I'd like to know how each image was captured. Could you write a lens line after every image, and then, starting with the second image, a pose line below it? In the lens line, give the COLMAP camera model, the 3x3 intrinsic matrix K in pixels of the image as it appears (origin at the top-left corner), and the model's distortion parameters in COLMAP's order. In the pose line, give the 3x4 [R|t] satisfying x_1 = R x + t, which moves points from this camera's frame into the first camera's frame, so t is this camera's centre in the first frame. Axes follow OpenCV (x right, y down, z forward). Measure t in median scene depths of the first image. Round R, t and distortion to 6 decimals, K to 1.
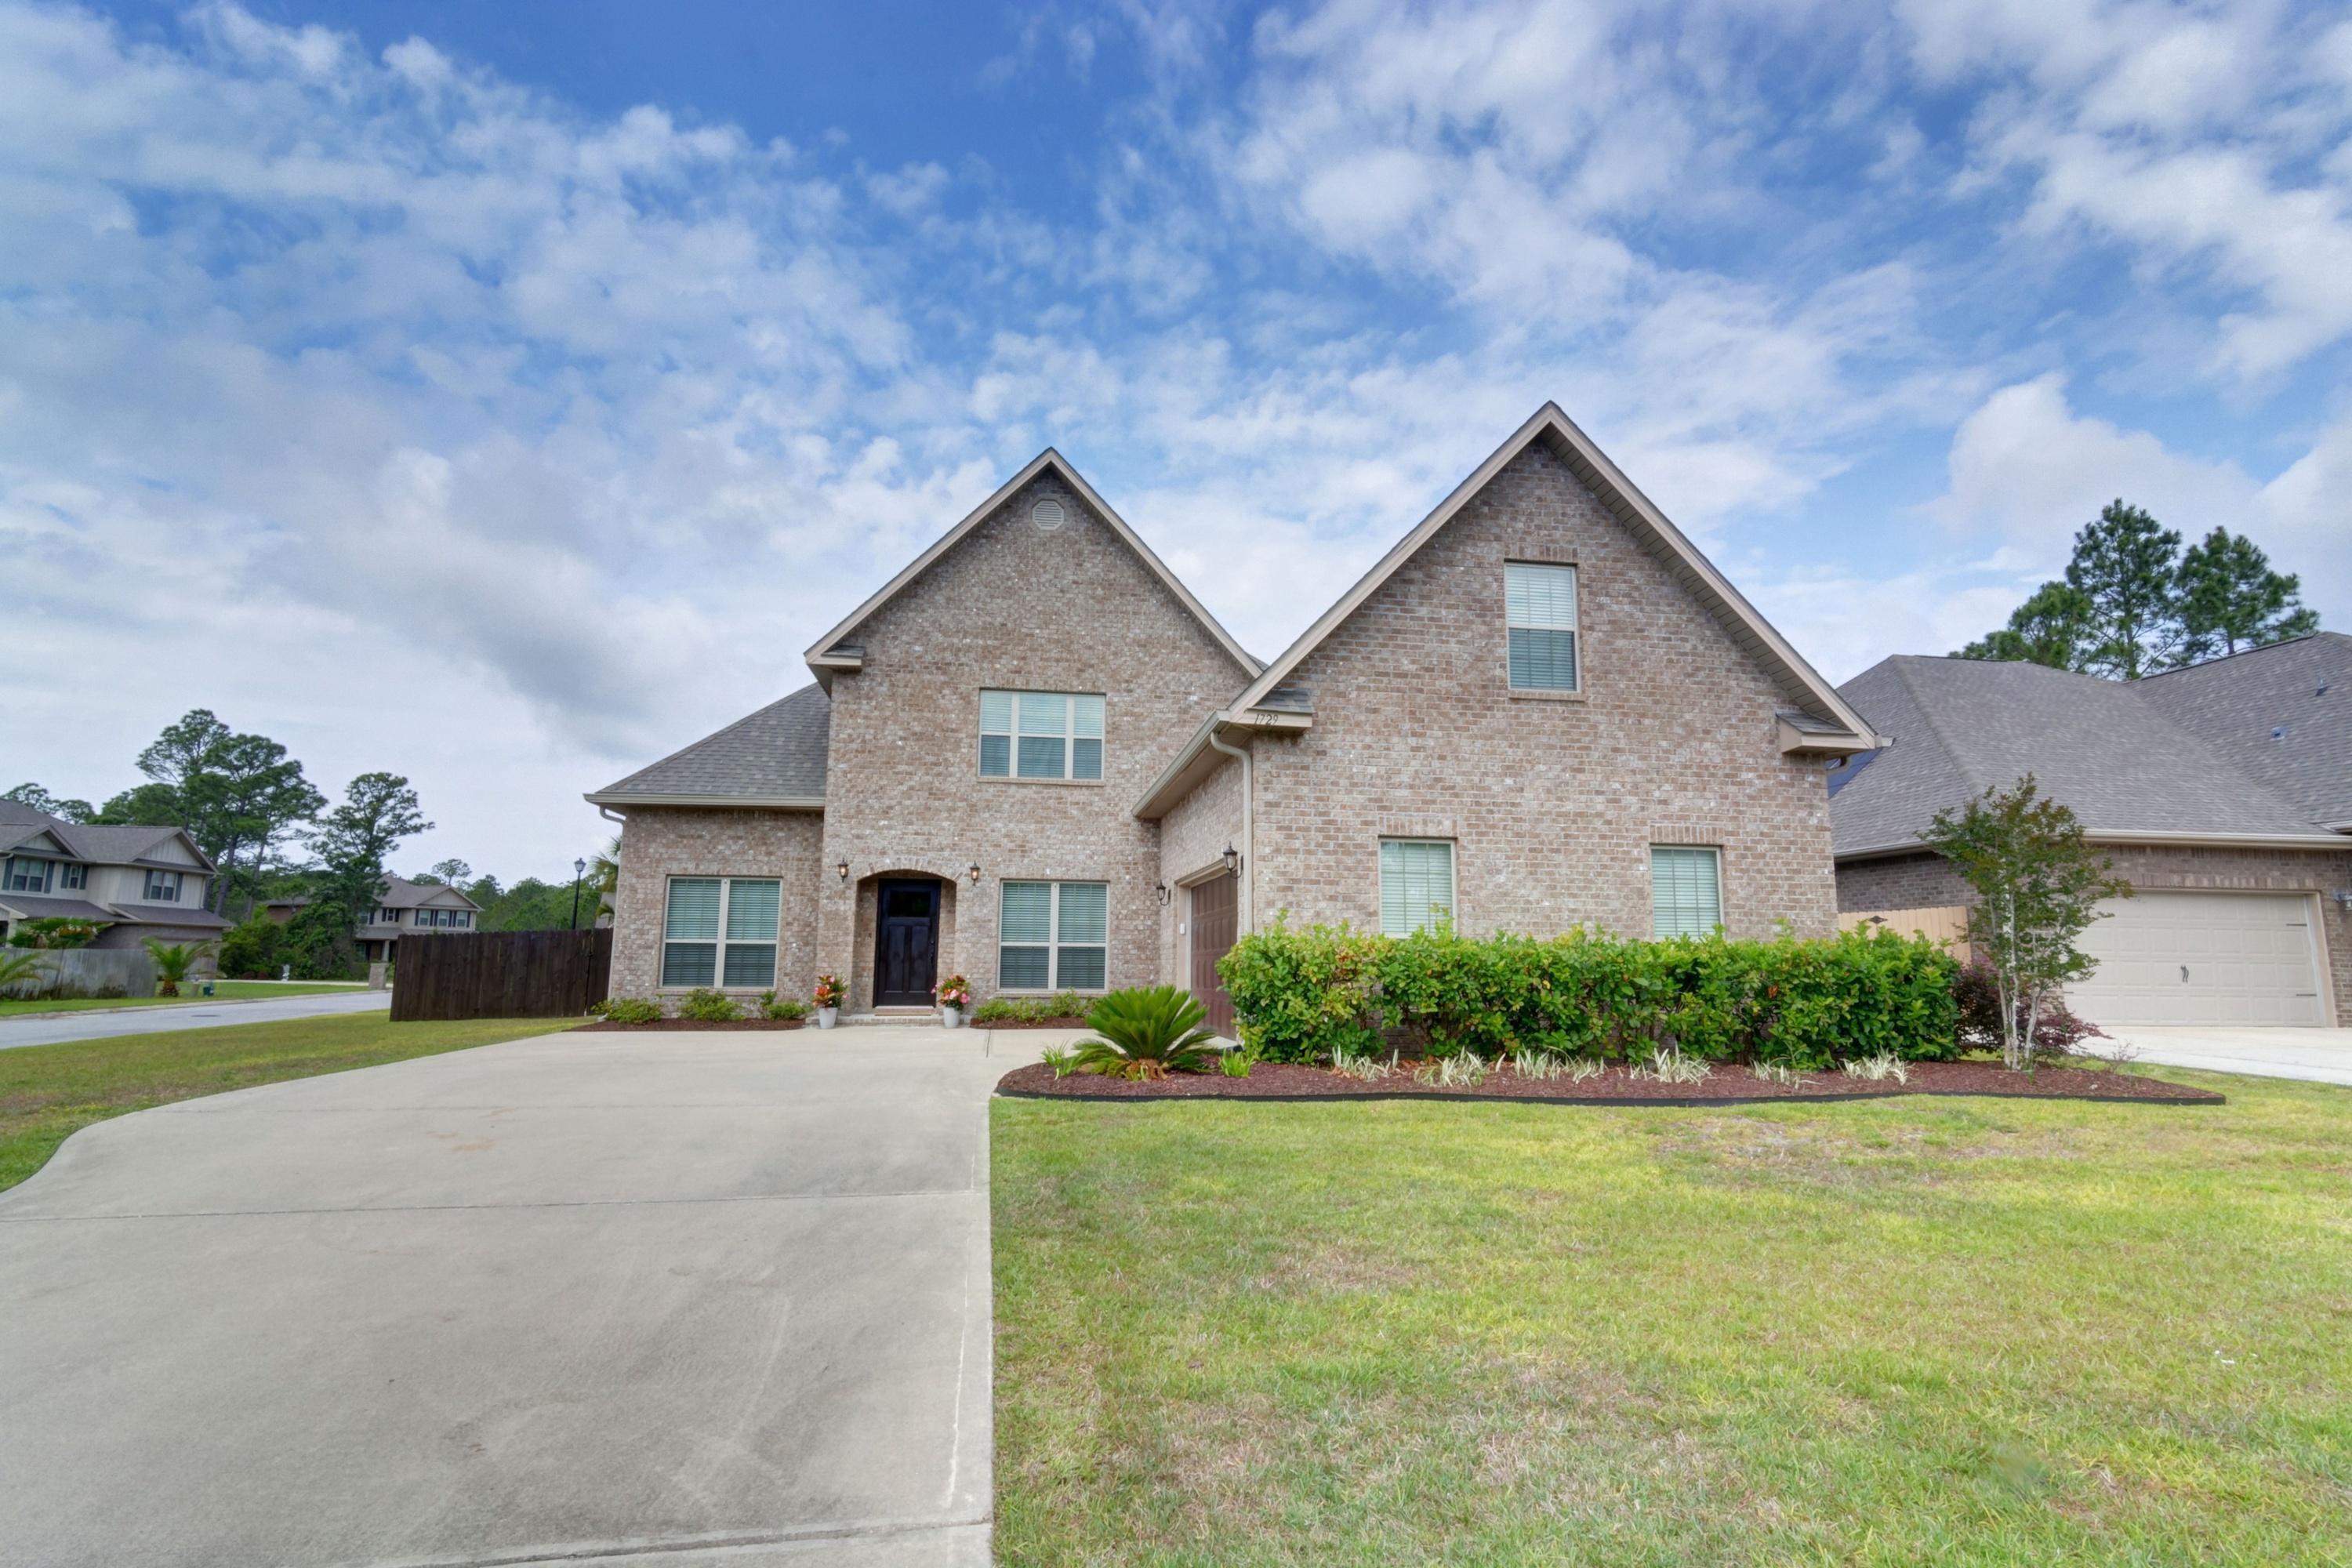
lens RADIAL K [[1146.1, 0, 1189.6], [0, 1146.1, 783.9], [0, 0, 1]] dist [0.005718, -0.000036]
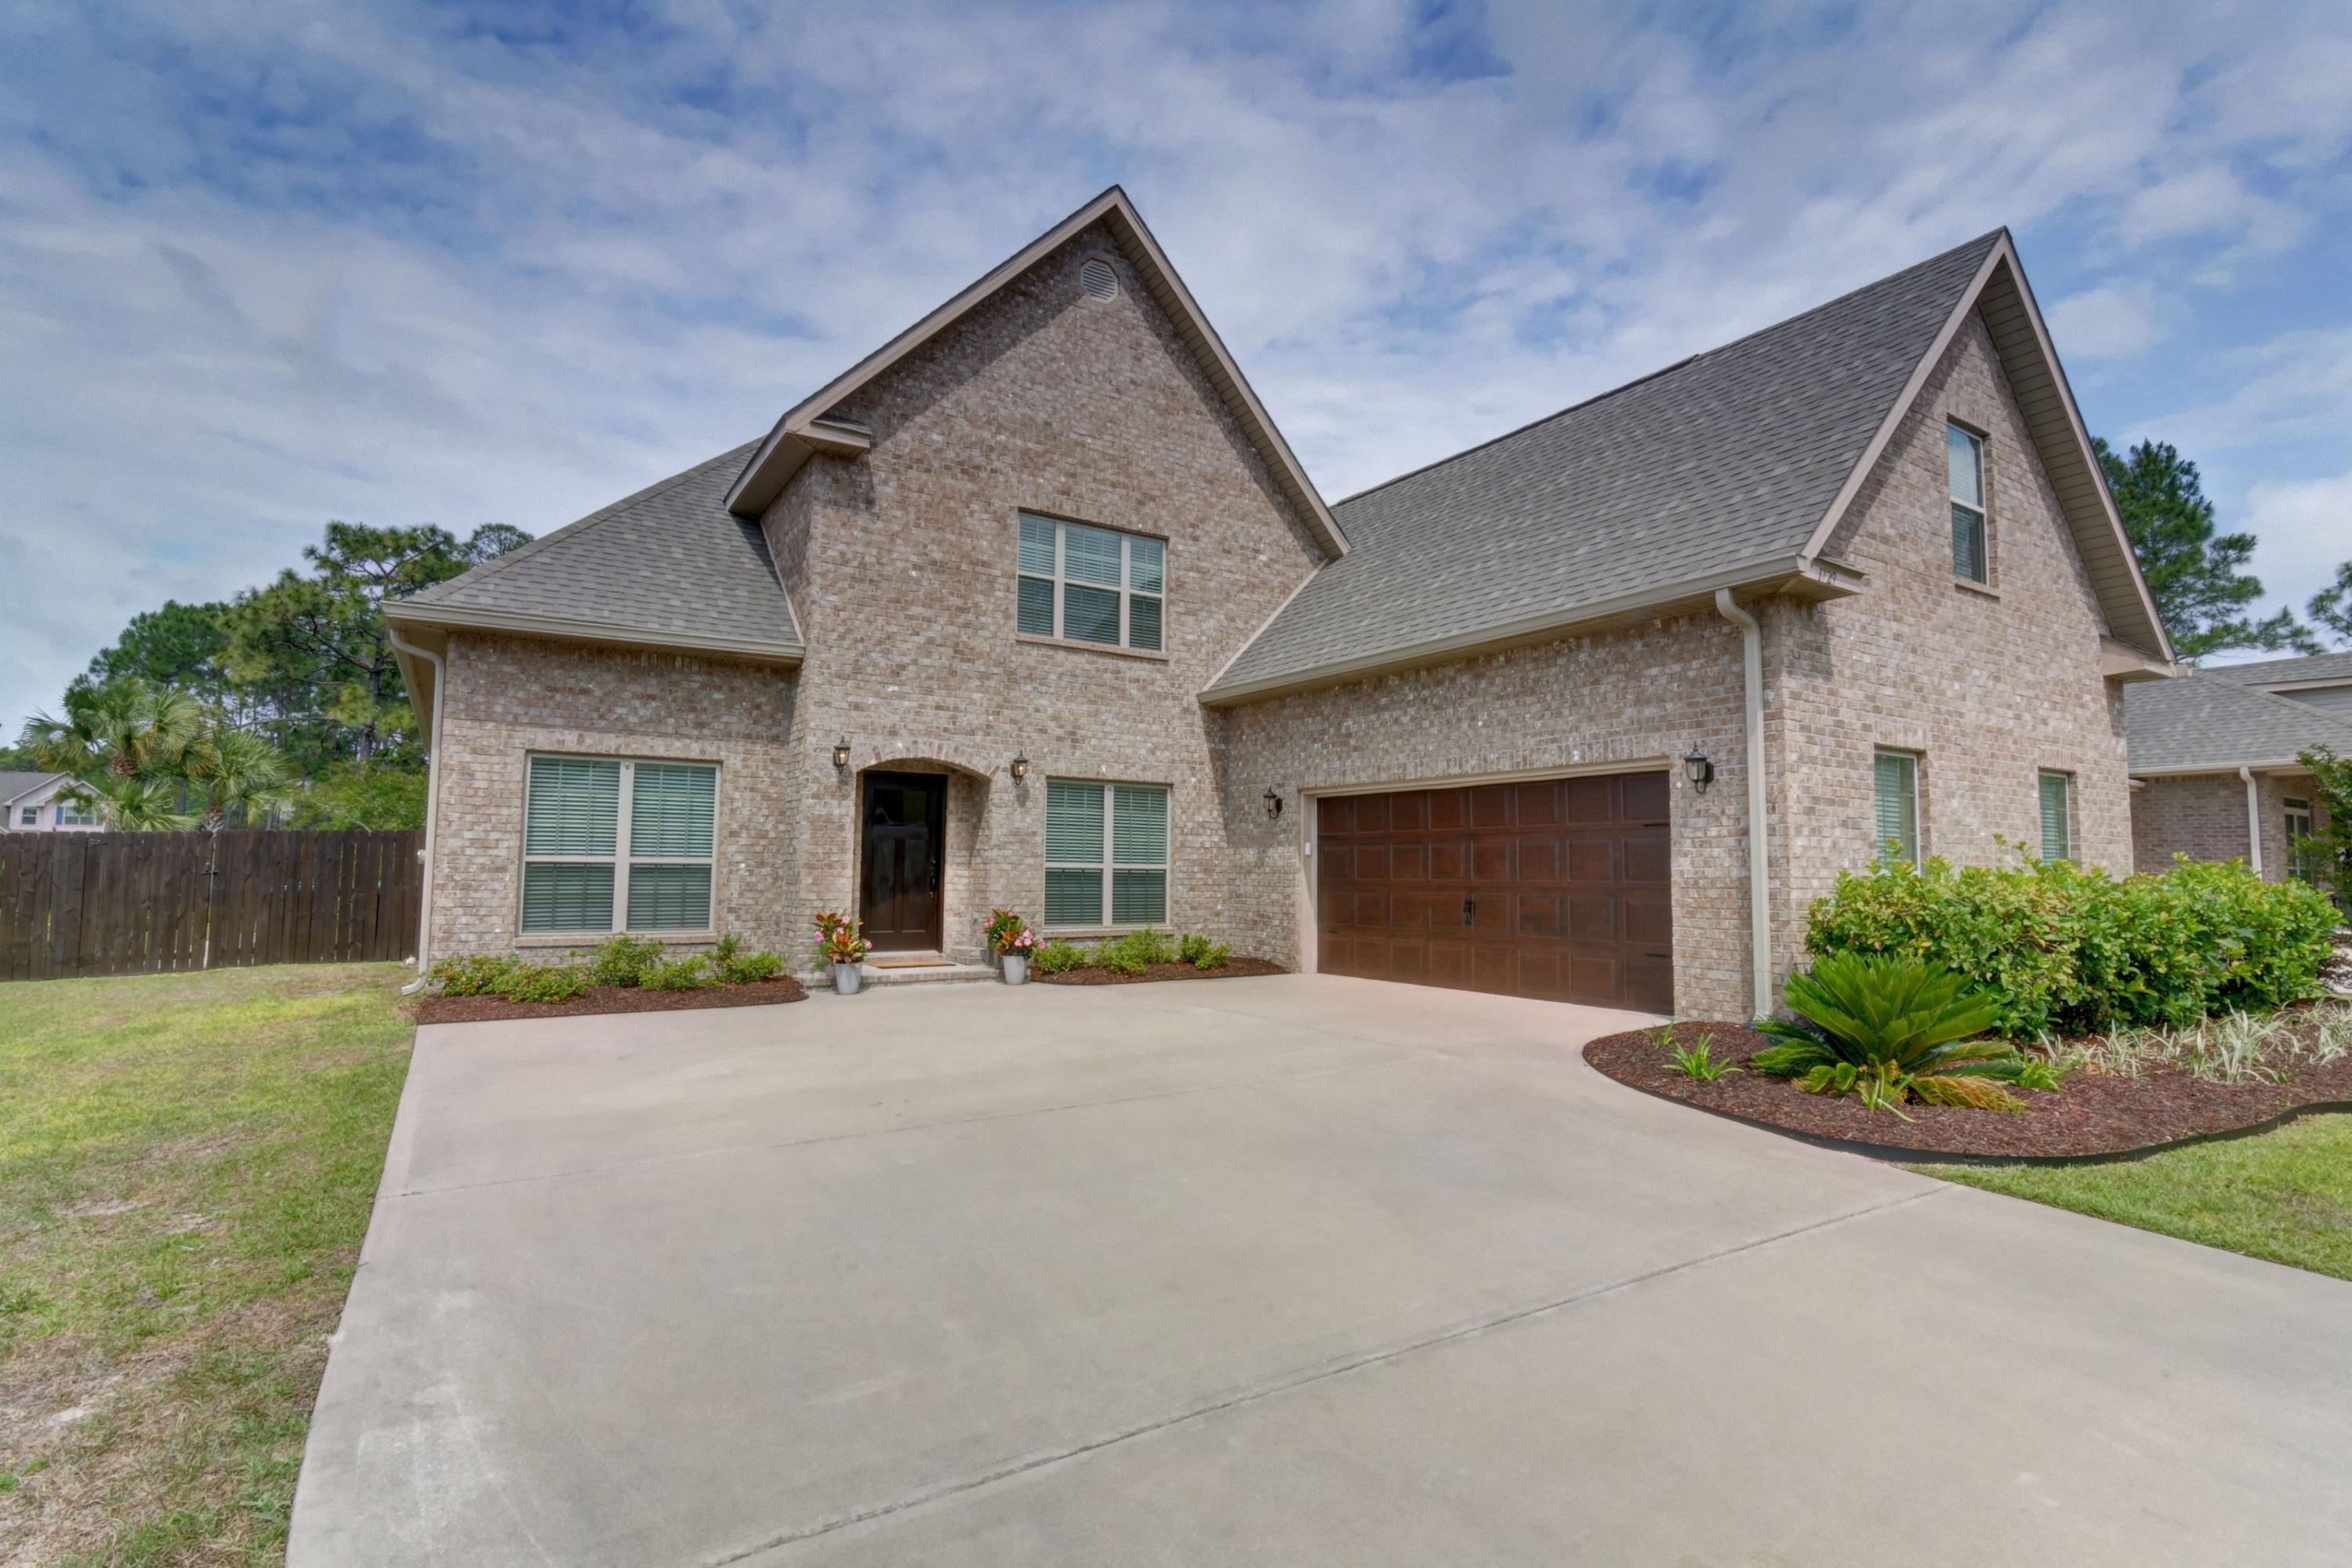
lens RADIAL K [[1108.4, 0, 1176.0], [0, 1108.4, 784.0], [0, 0, 1]] dist [0.000743, 0.000554]
pose [[0.917308, 0.032634, 0.396840, -0.368881], [-0.065843, 0.995347, 0.070344, 0.032570], [-0.392698, -0.090656, 0.915189, 0.323839]]
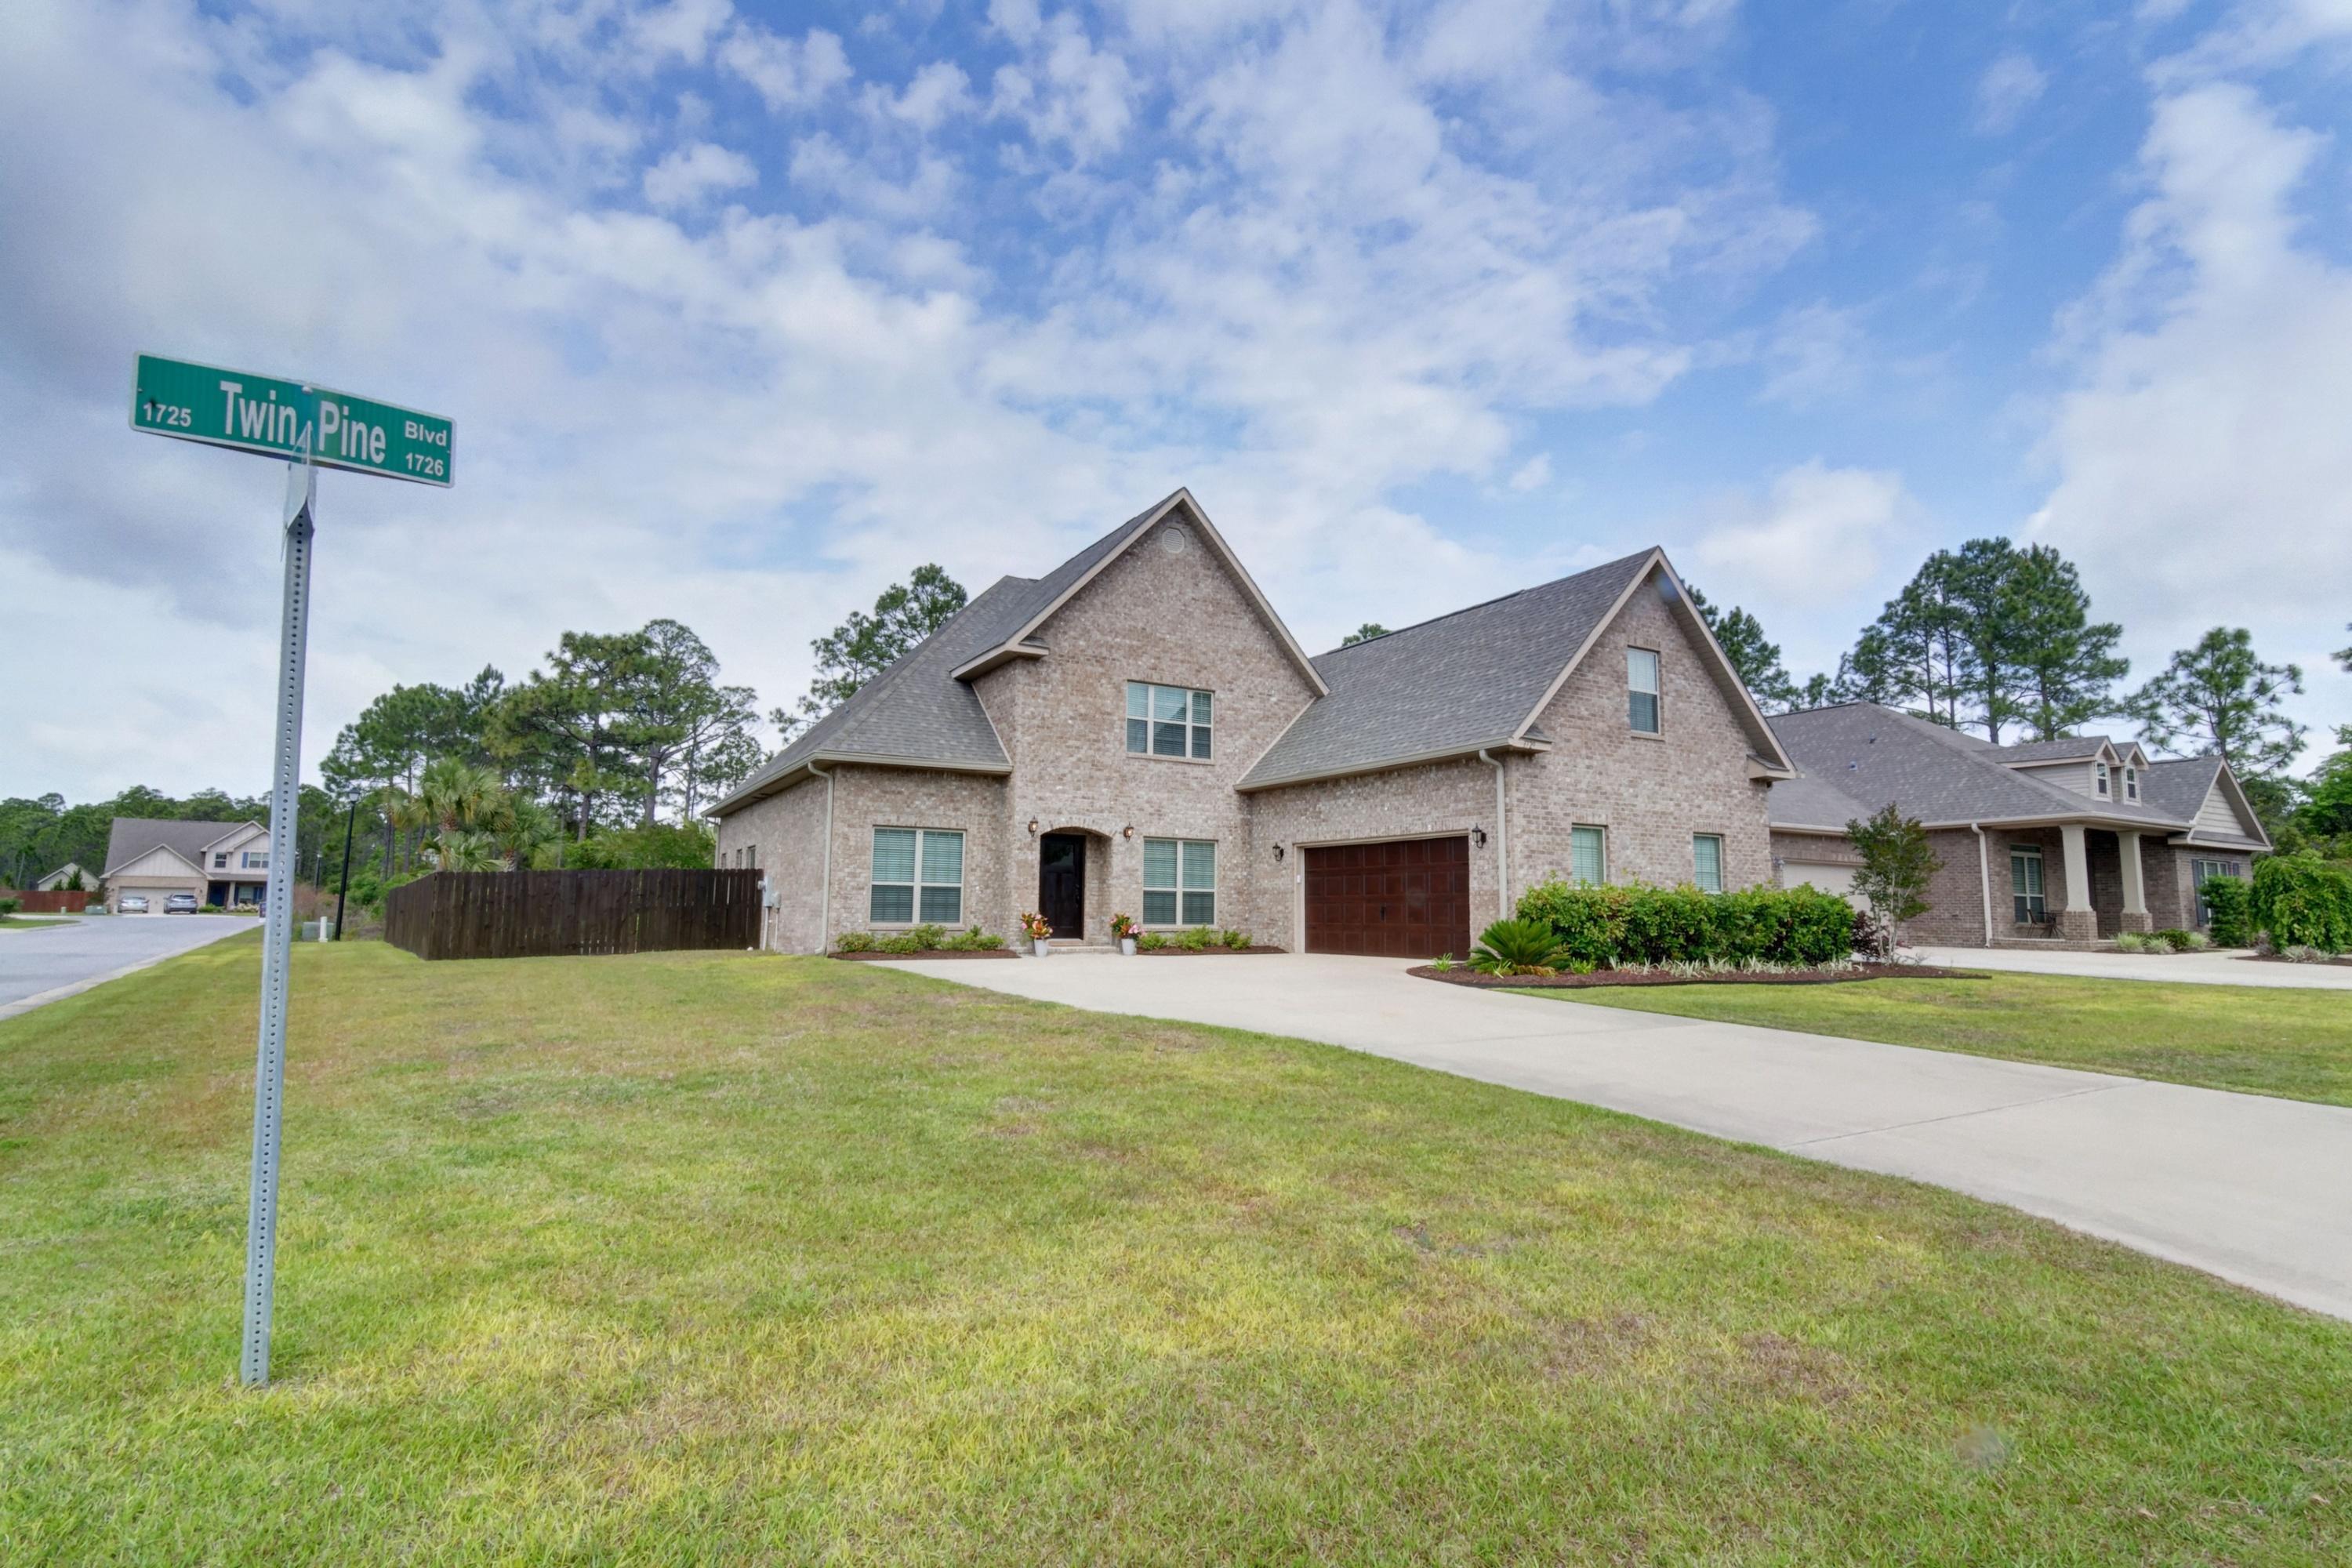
lens RADIAL K [[1108.4, 0, 1176.0], [0, 1108.4, 784.0], [0, 0, 1]] dist [0.000743, 0.000554]
pose [[0.933847, 0.044196, 0.354932, -0.560900], [-0.060144, 0.997610, 0.034021, -0.016751], [-0.352580, -0.053117, 0.934273, -0.129165]]
